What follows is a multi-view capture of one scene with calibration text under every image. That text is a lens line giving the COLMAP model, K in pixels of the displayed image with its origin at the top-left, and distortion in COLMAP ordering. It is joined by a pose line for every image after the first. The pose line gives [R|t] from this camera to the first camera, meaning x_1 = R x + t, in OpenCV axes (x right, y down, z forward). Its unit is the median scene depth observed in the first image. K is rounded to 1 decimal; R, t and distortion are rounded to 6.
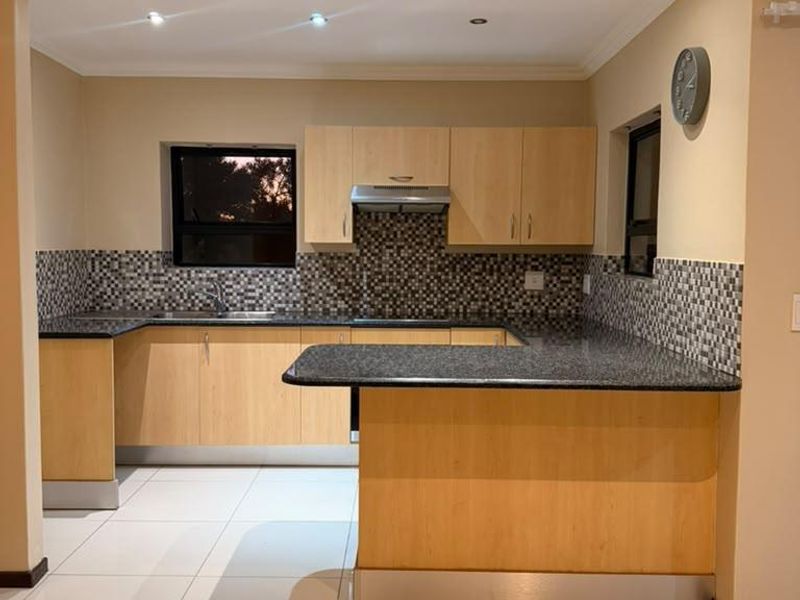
lens RADIAL K [[755.2, 0, 398.9], [0, 755.2, 300.7], [0, 0, 1]] dist [0.082701, 0.000000]
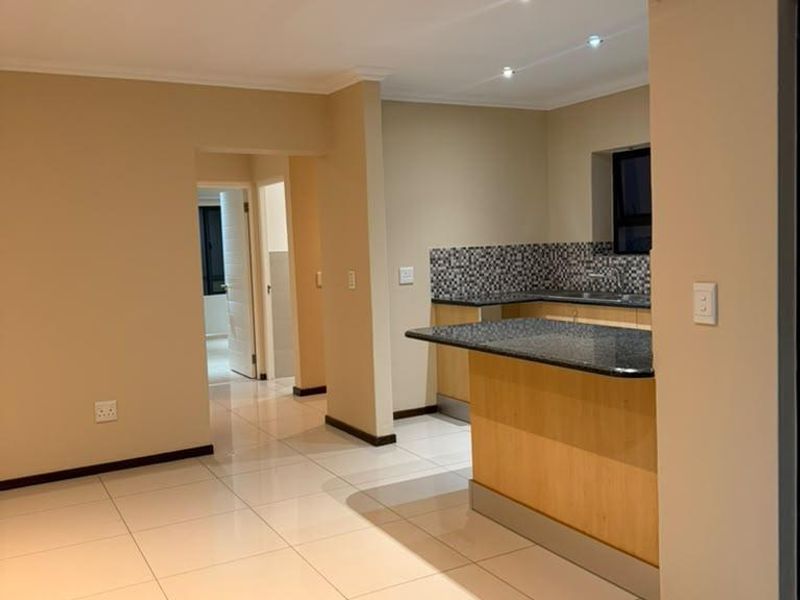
lens RADIAL K [[755.2, 0, 399.7], [0, 755.2, 302.8], [0, 0, 1]] dist [0.082701, 0.000000]
pose [[0.494935, 0.043281, -0.867852, 0.594897], [-0.025090, 0.999054, 0.035516, -0.003878], [0.868568, 0.004196, 0.495552, 0.131128]]
